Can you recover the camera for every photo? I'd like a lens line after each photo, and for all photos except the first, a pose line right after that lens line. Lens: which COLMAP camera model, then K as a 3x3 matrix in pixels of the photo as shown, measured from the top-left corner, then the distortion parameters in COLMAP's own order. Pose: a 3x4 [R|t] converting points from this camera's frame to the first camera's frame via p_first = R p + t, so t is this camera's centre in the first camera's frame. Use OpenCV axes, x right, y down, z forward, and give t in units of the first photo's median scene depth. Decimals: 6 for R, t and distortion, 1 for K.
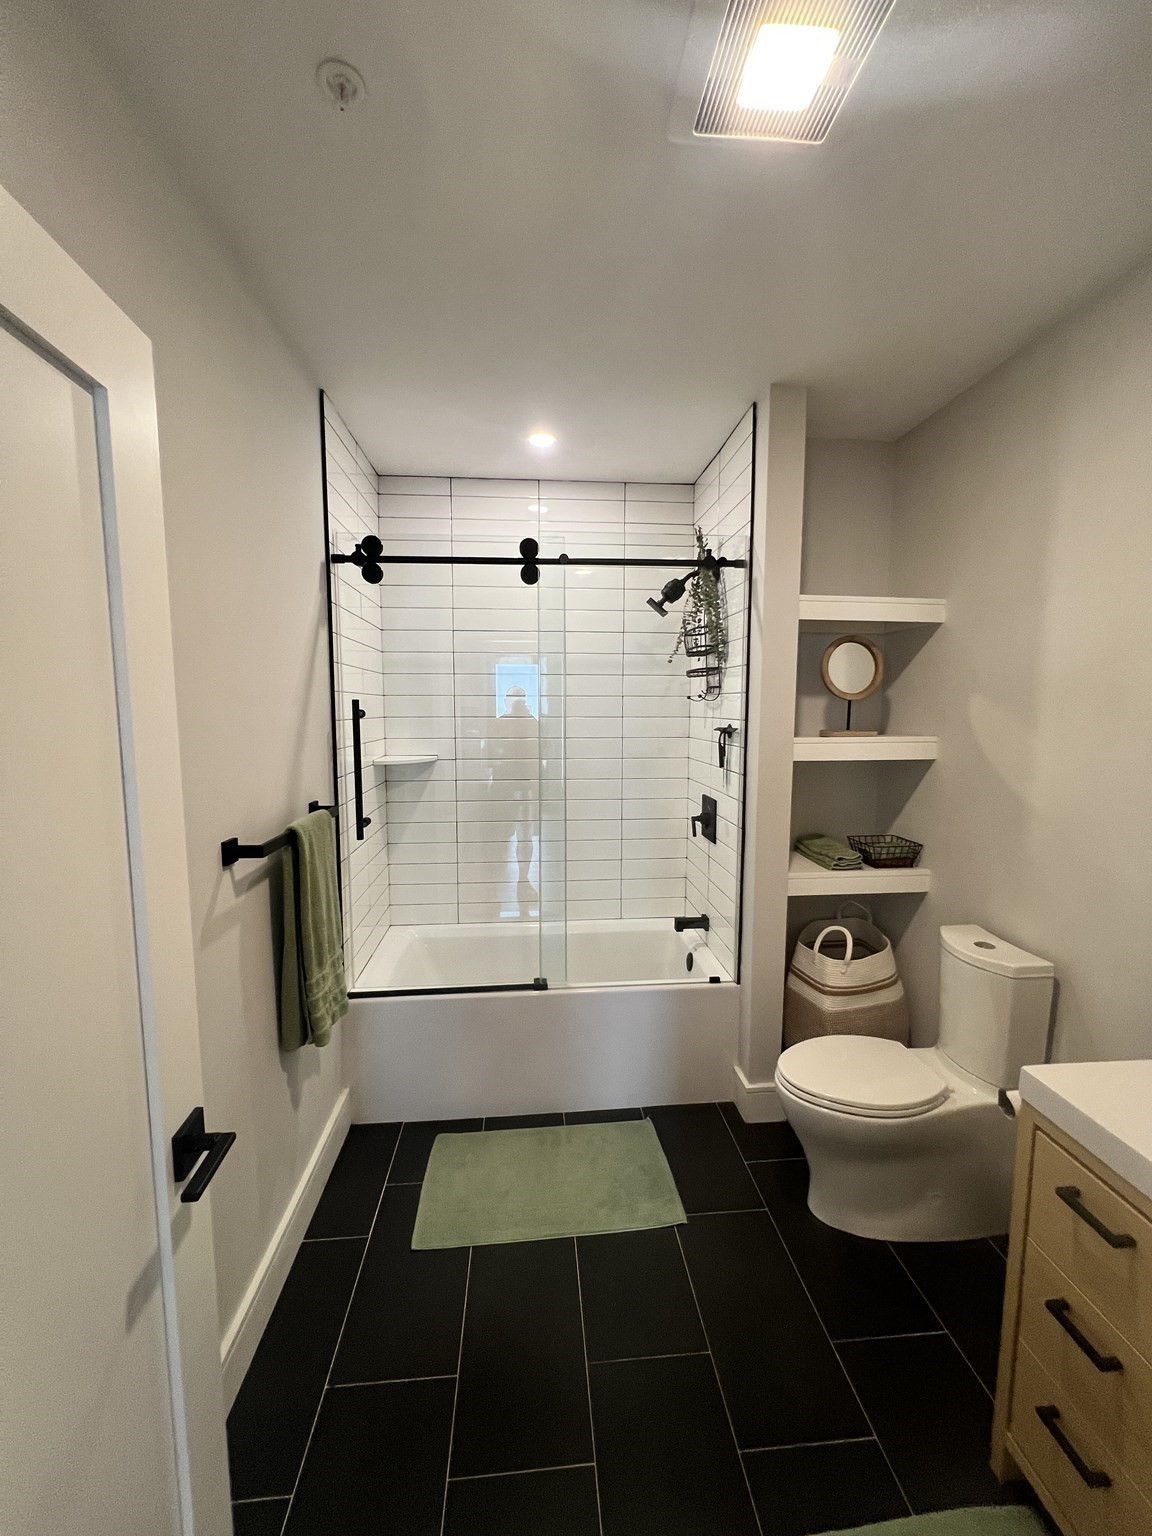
lens RADIAL K [[615.9, 0, 578.4], [0, 615.9, 768.4], [0, 0, 1]] dist [-0.003785, 0.000881]
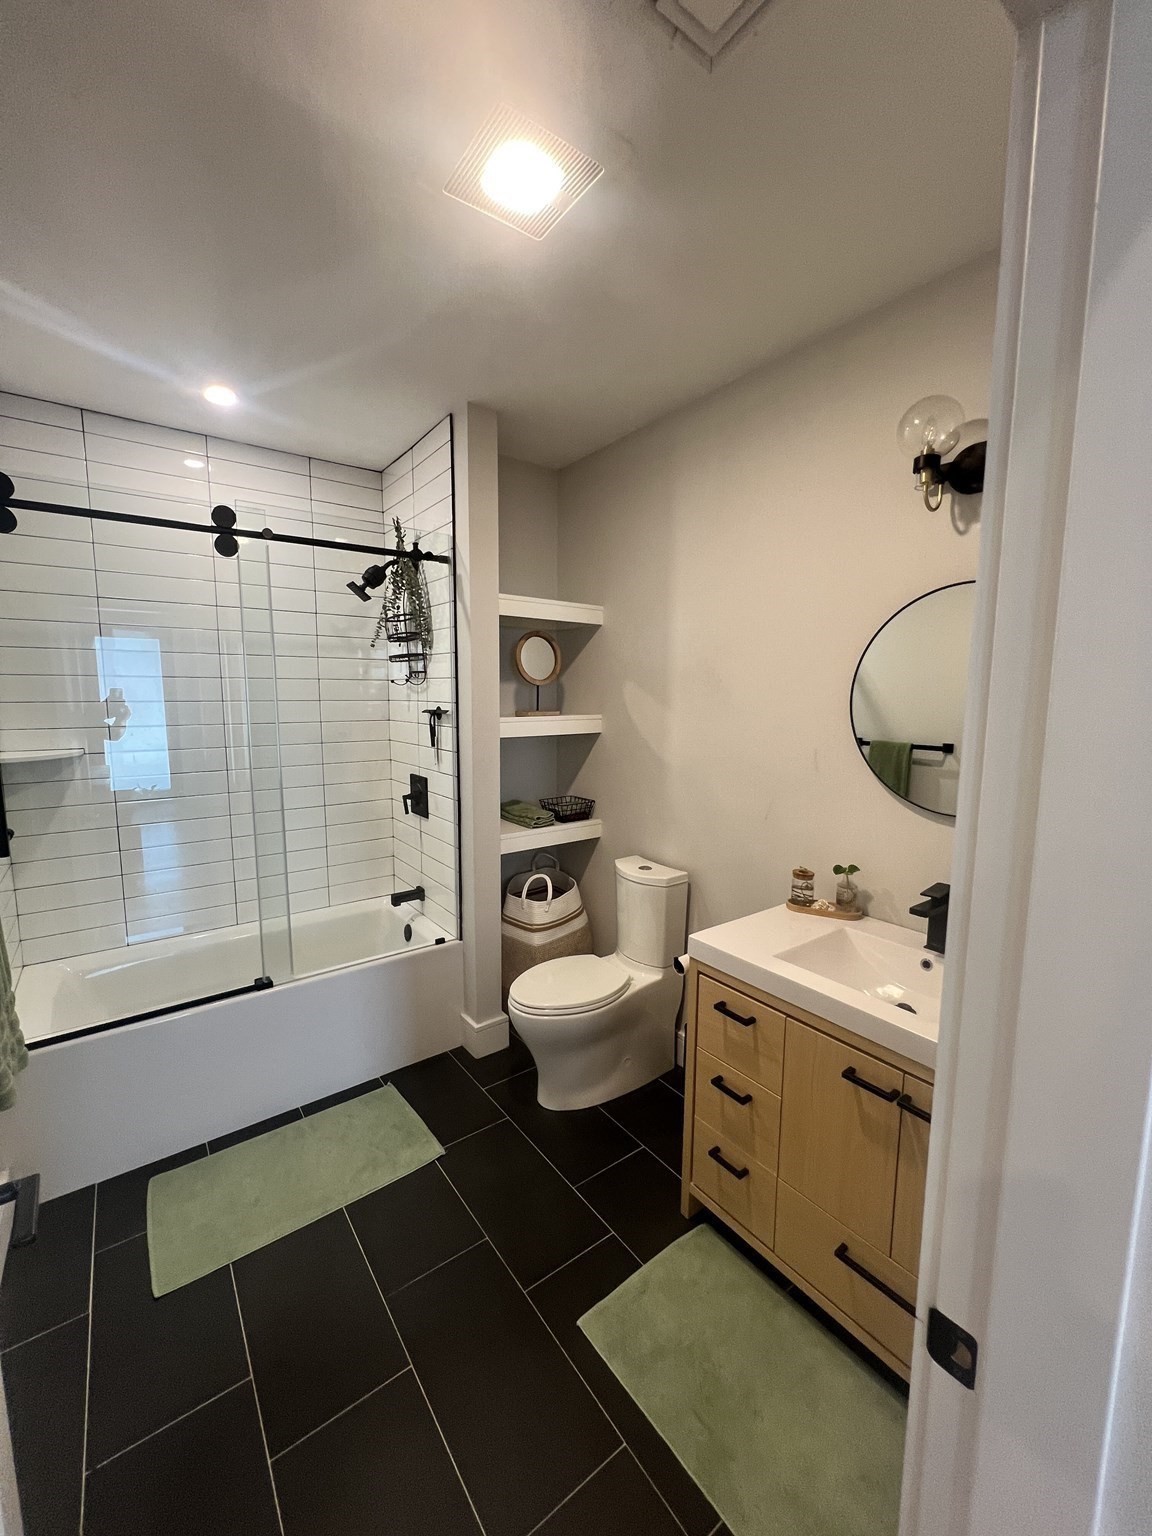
lens RADIAL K [[615.9, 0, 578.4], [0, 615.9, 768.4], [0, 0, 1]] dist [-0.003785, 0.000881]
pose [[0.849374, -0.061770, 0.524164, -0.130037], [0.048372, 0.998059, 0.039233, 0.006796], [-0.525569, -0.007969, 0.850713, -0.059394]]
